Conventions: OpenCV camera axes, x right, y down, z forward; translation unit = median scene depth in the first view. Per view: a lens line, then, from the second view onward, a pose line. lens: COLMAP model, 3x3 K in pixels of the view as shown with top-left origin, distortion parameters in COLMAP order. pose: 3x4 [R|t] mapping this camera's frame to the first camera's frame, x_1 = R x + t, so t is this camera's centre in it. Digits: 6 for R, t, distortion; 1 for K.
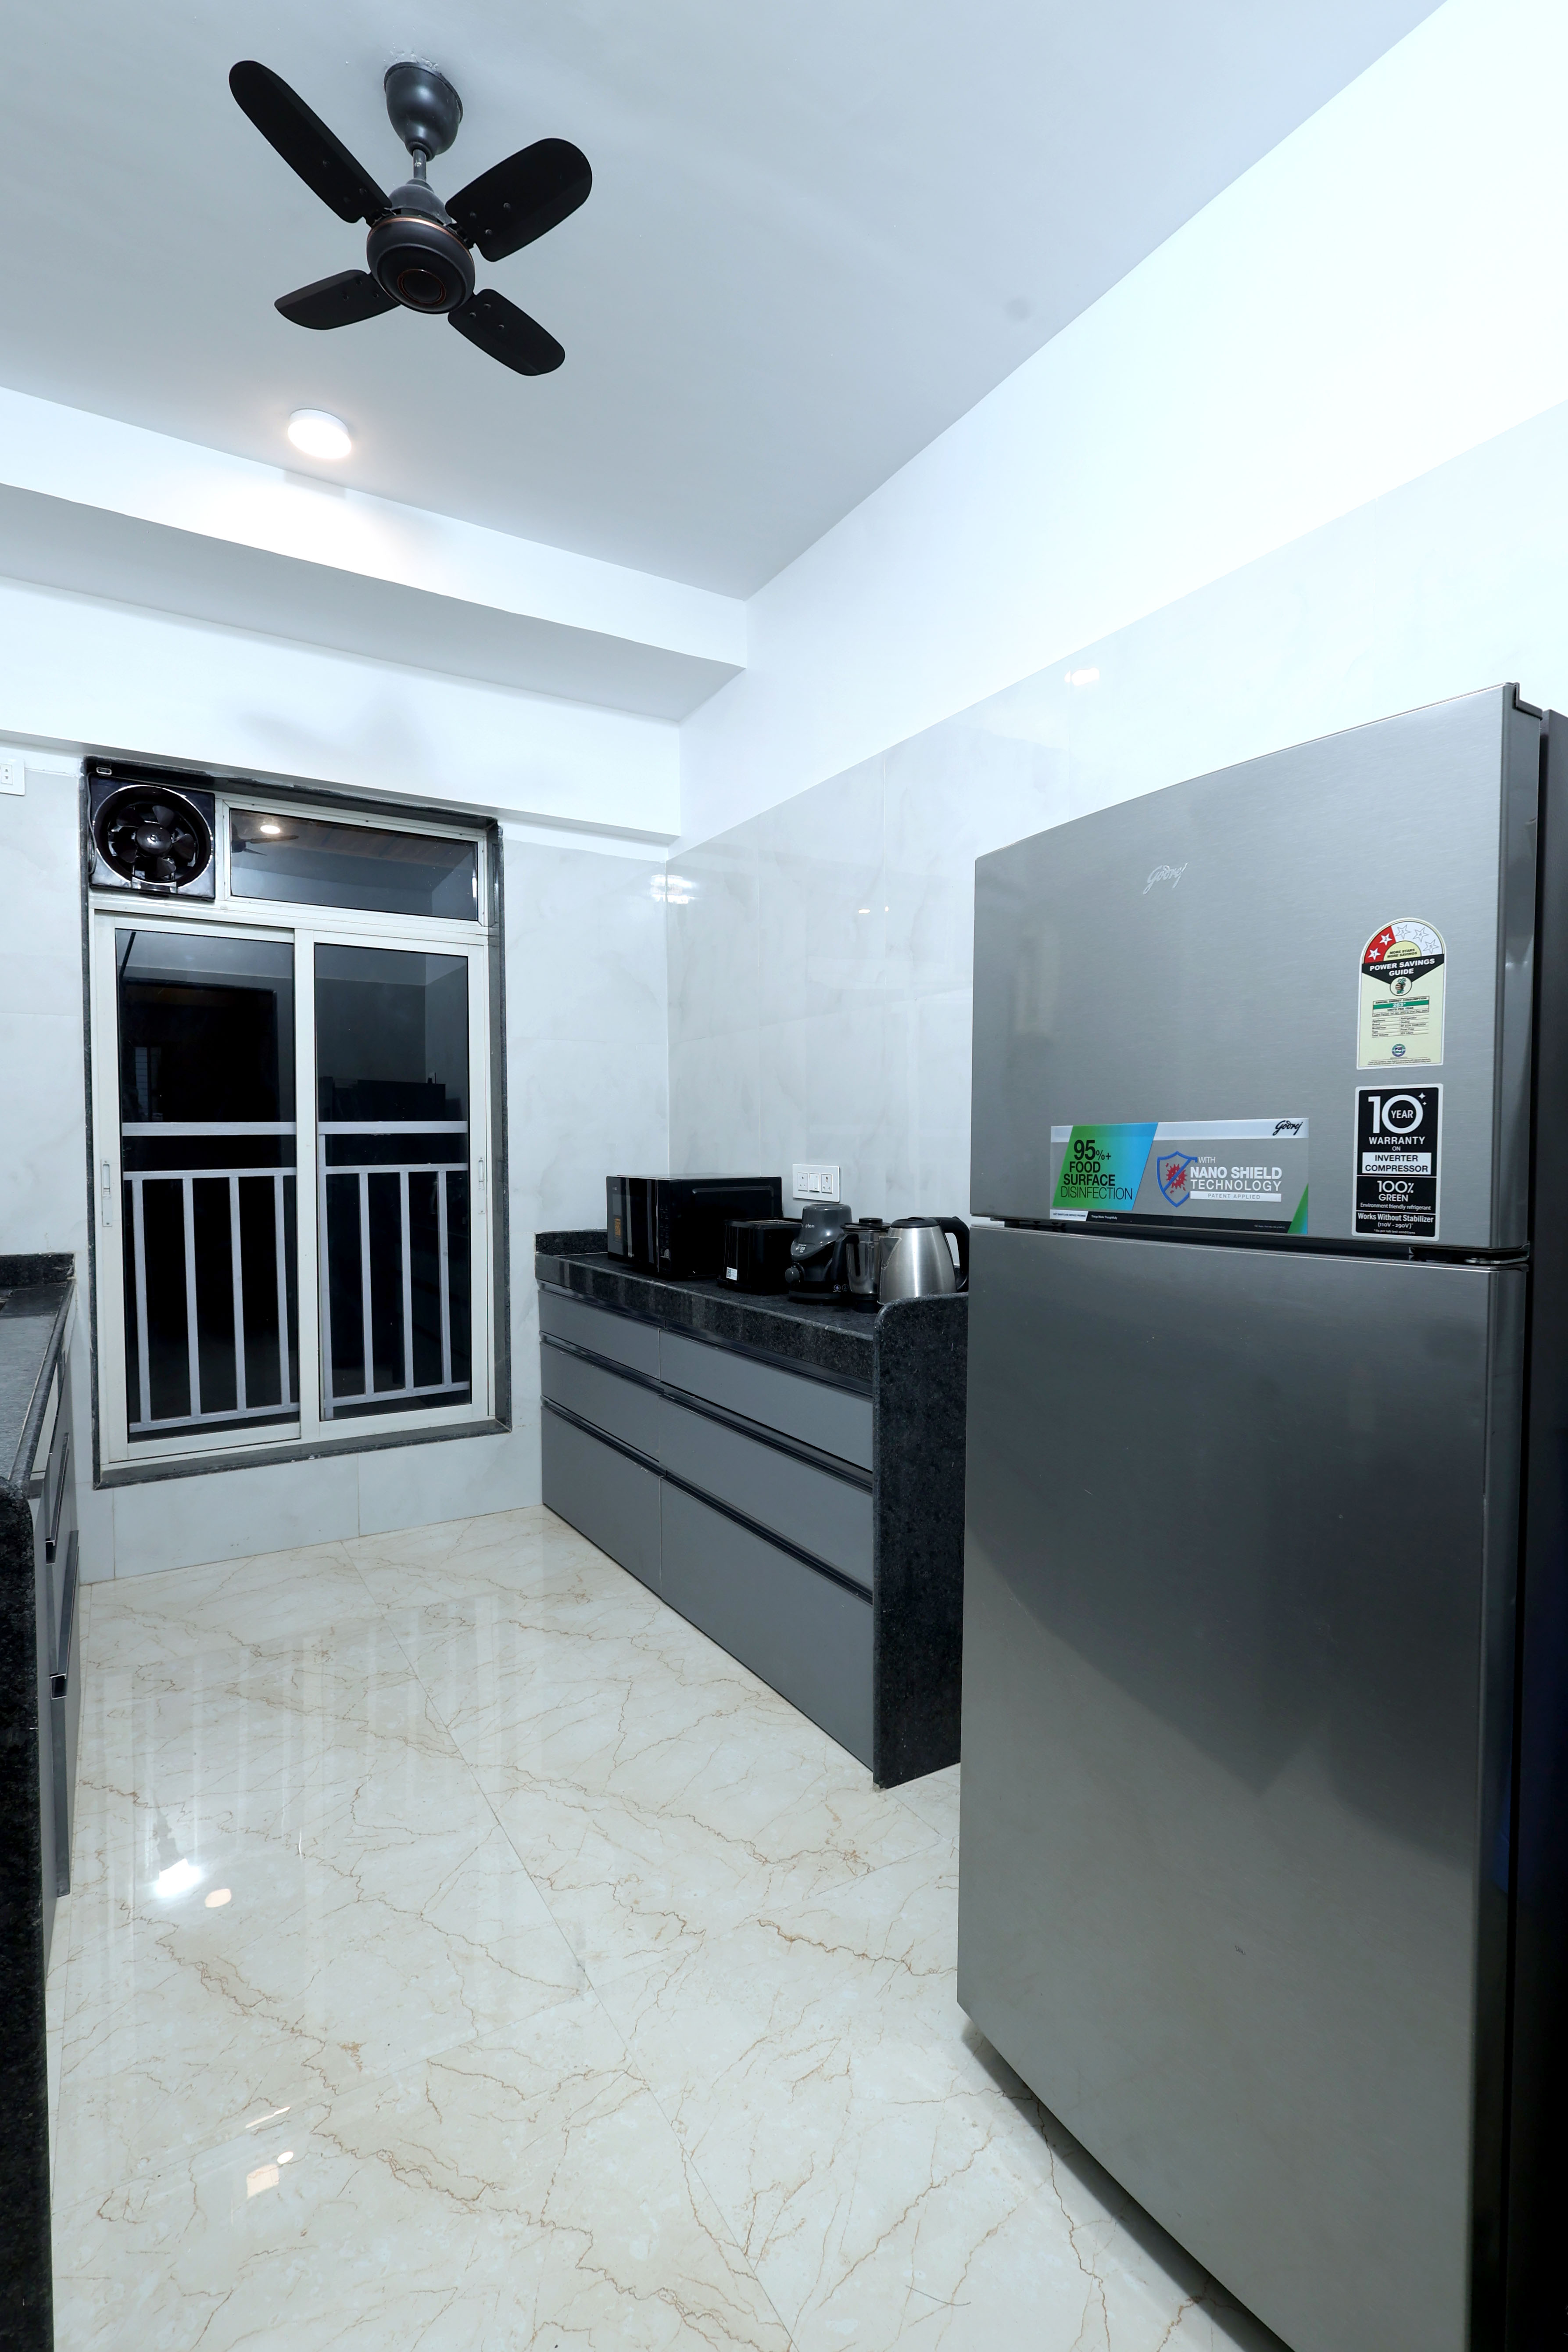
lens RADIAL K [[1109.4, 0, 784.0], [0, 1109.4, 1176.0], [0, 0, 1]] dist [0.000616, 0.000436]
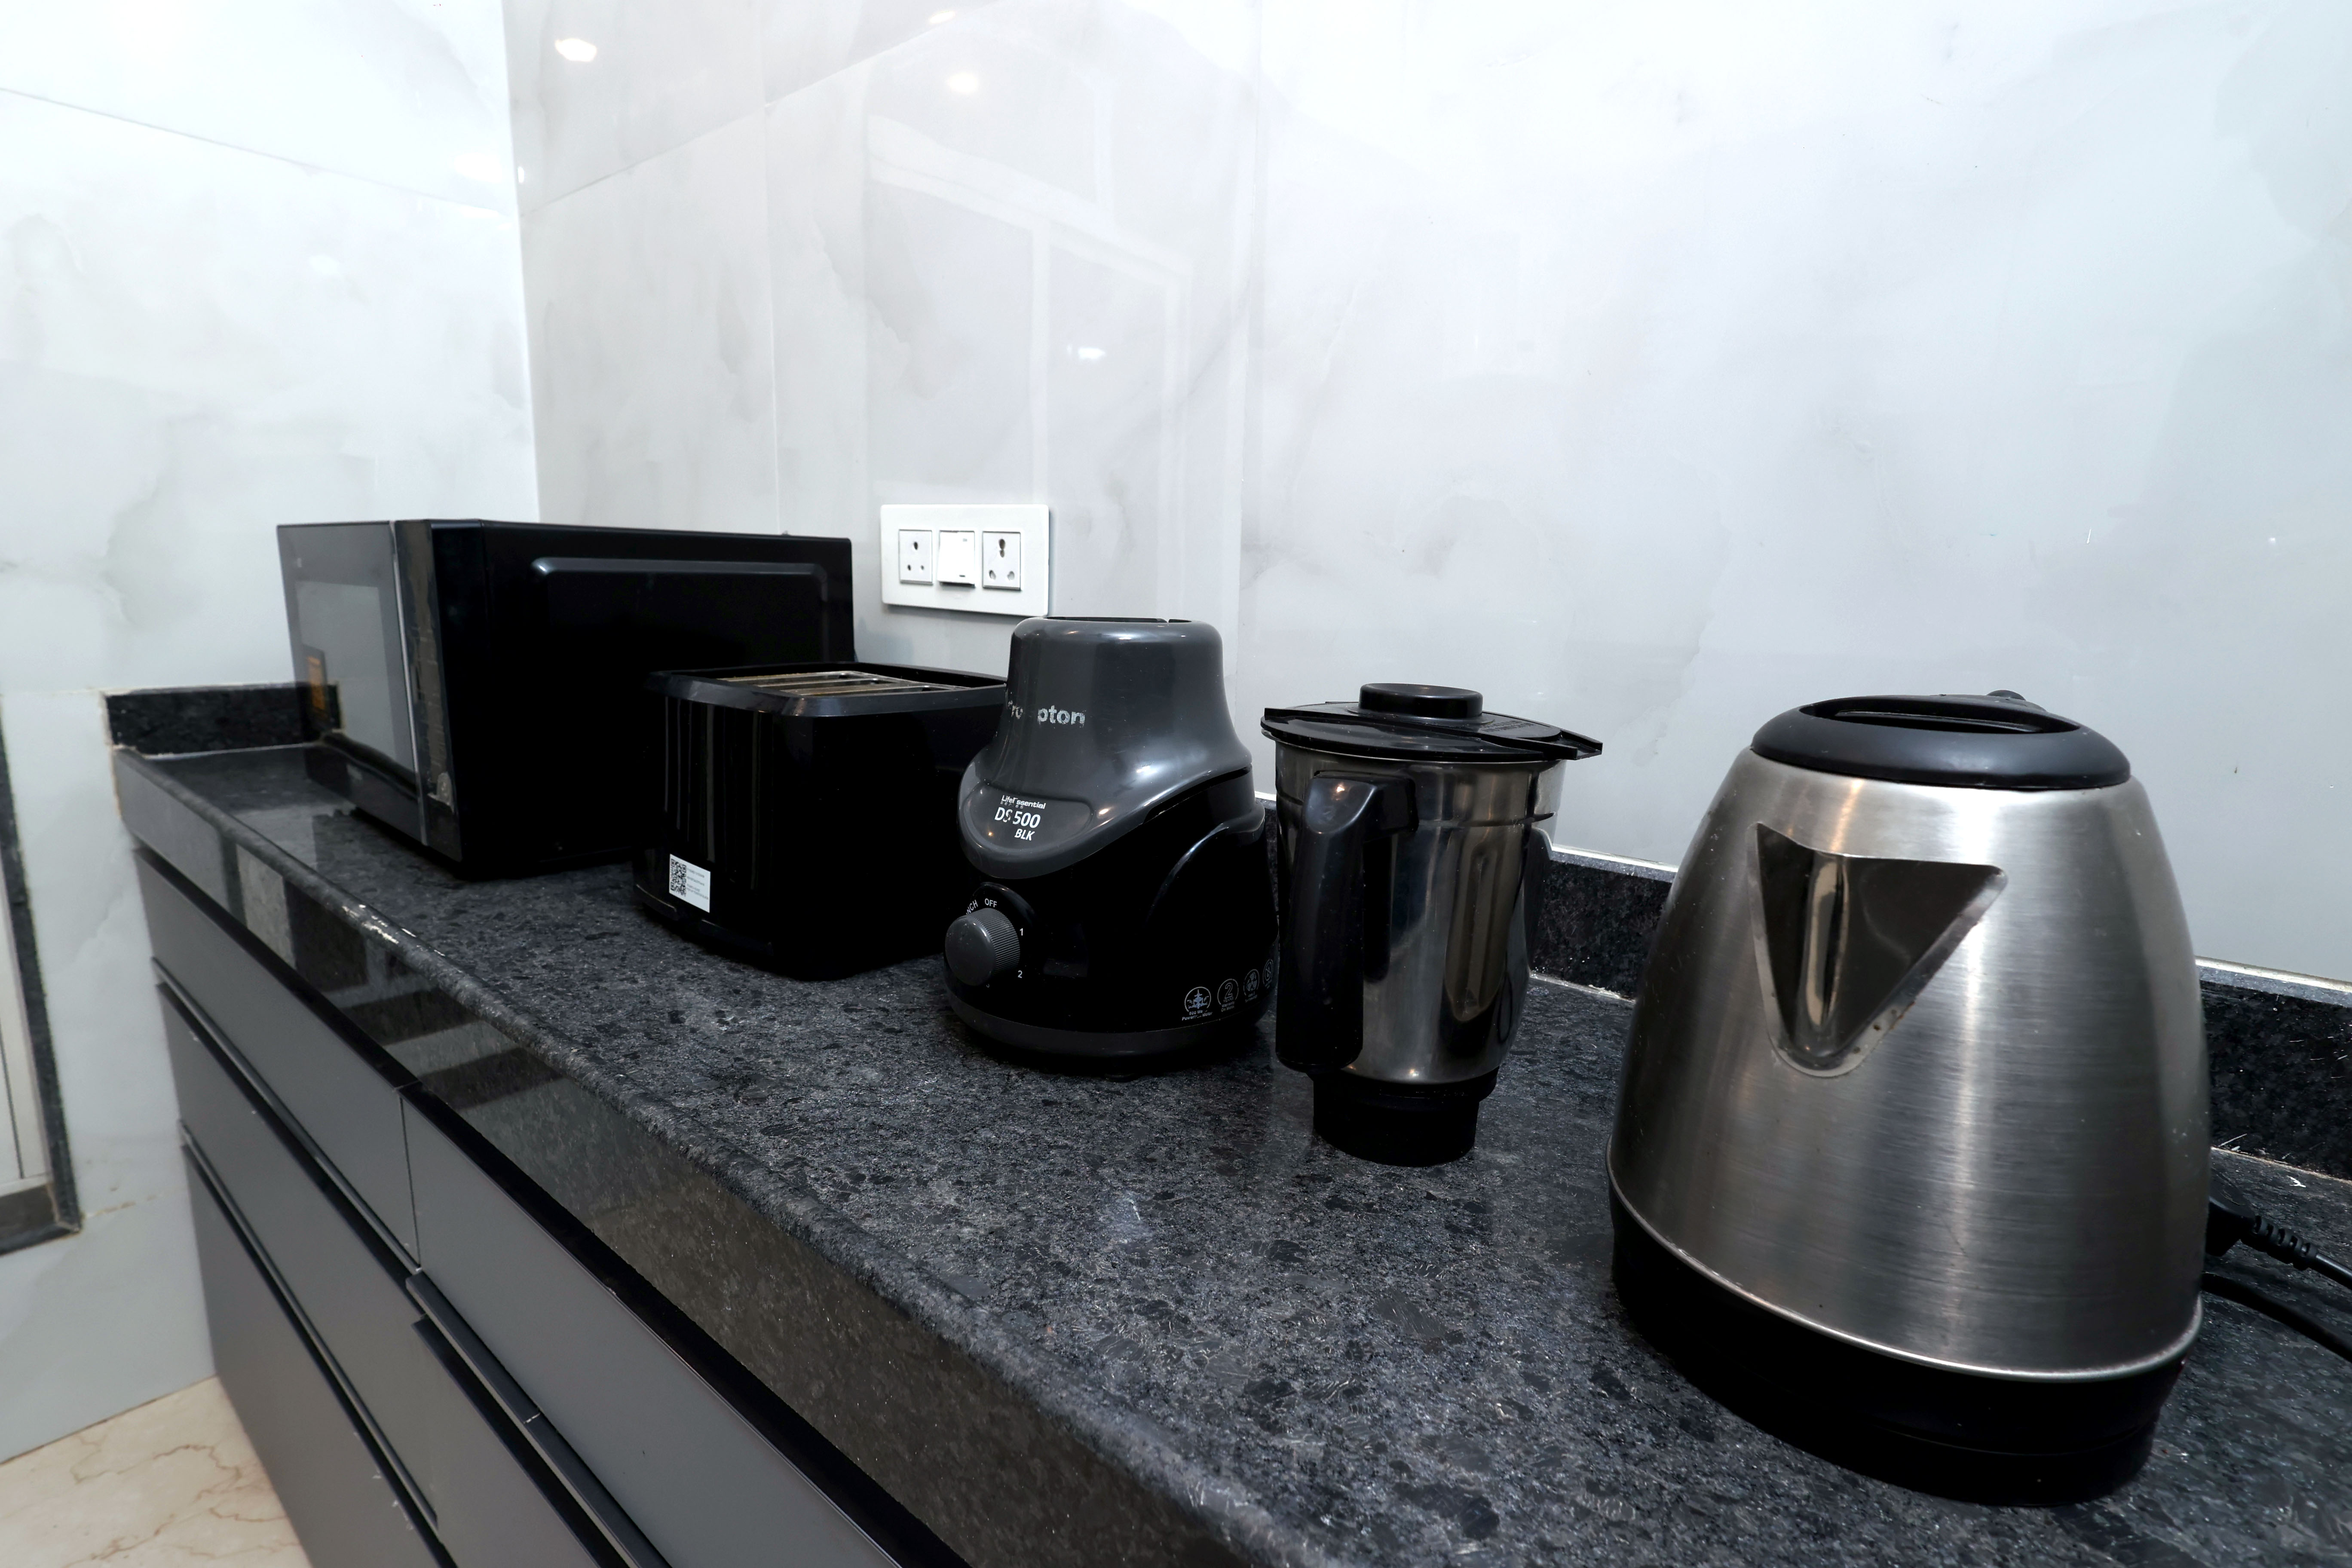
lens RADIAL K [[1103.7, 0, 1176.0], [0, 1103.7, 784.0], [0, 0, 1]] dist [-0.001972, 0.000112]
pose [[0.943438, -0.027260, 0.330427, -0.022527], [-0.025340, 0.987770, 0.153843, 0.020709], [-0.330580, -0.153514, 0.931209, 0.667695]]
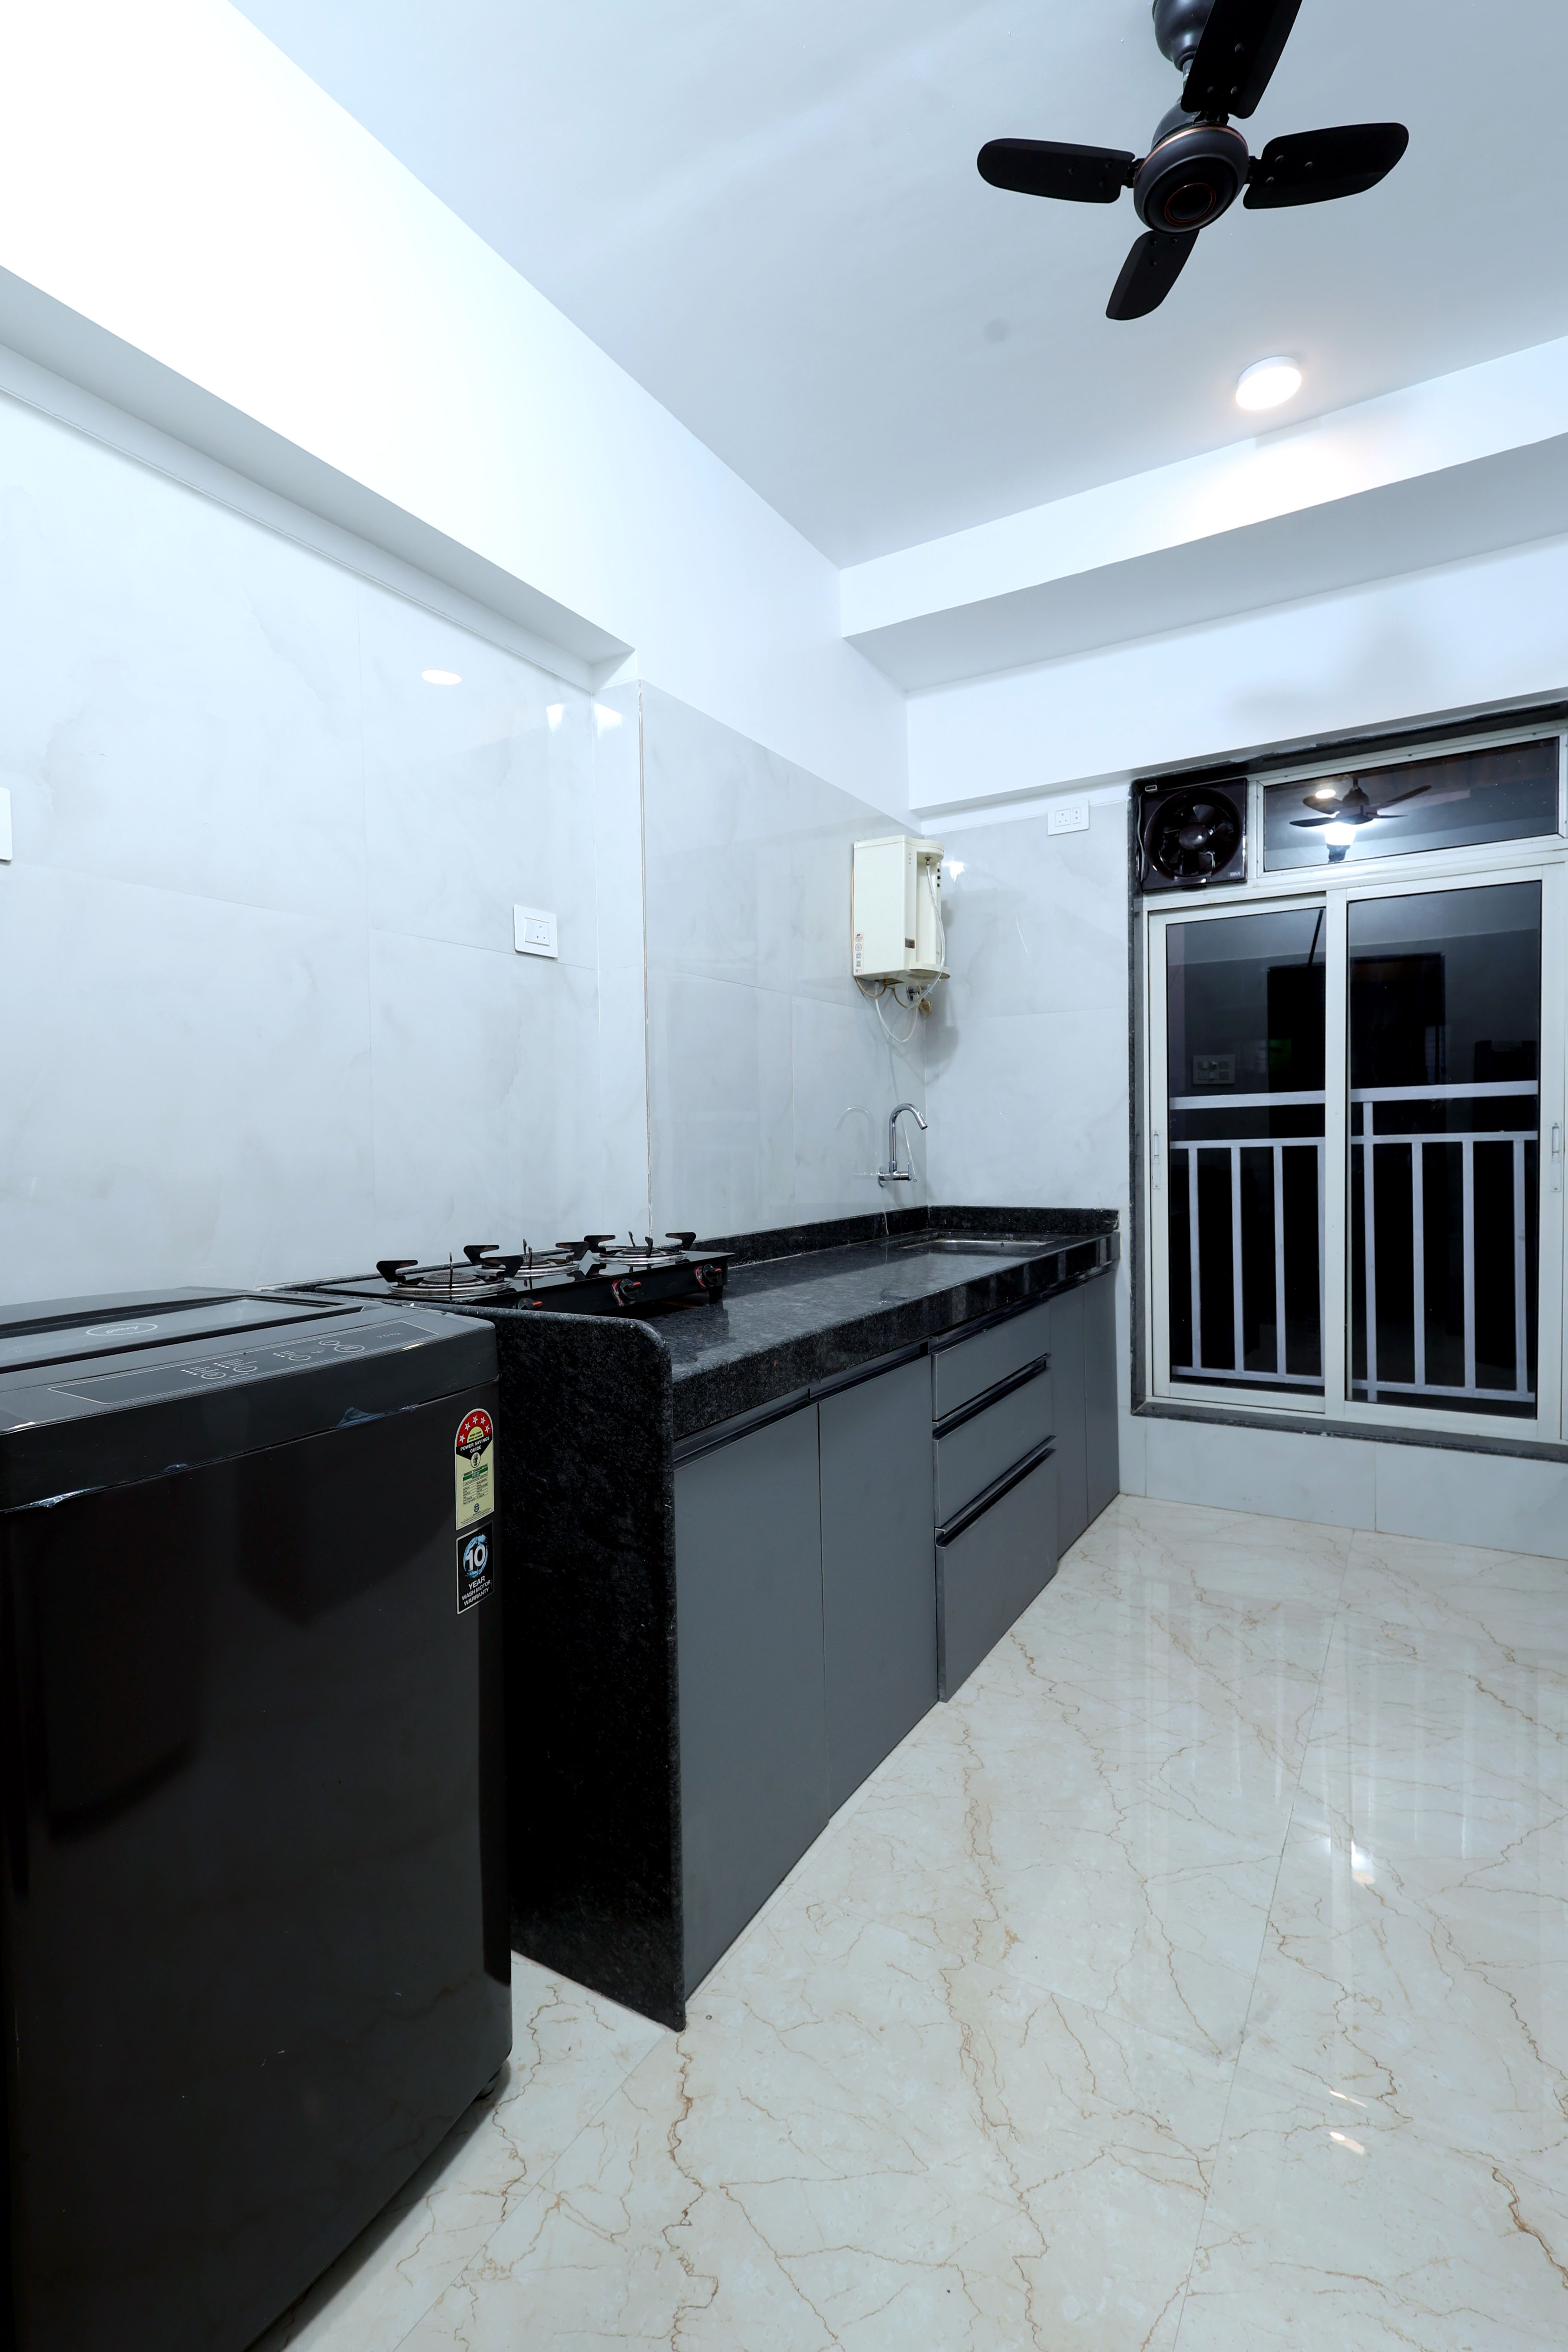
lens RADIAL K [[1087.1, 0, 785.8], [0, 1087.1, 1170.7], [0, 0, 1]] dist [-0.000227, 0.000592]
pose [[0.466298, 0.020295, -0.884395, 0.203325], [-0.006763, 0.999789, 0.019377, 0.007877], [0.884602, -0.003054, 0.466337, 0.146236]]
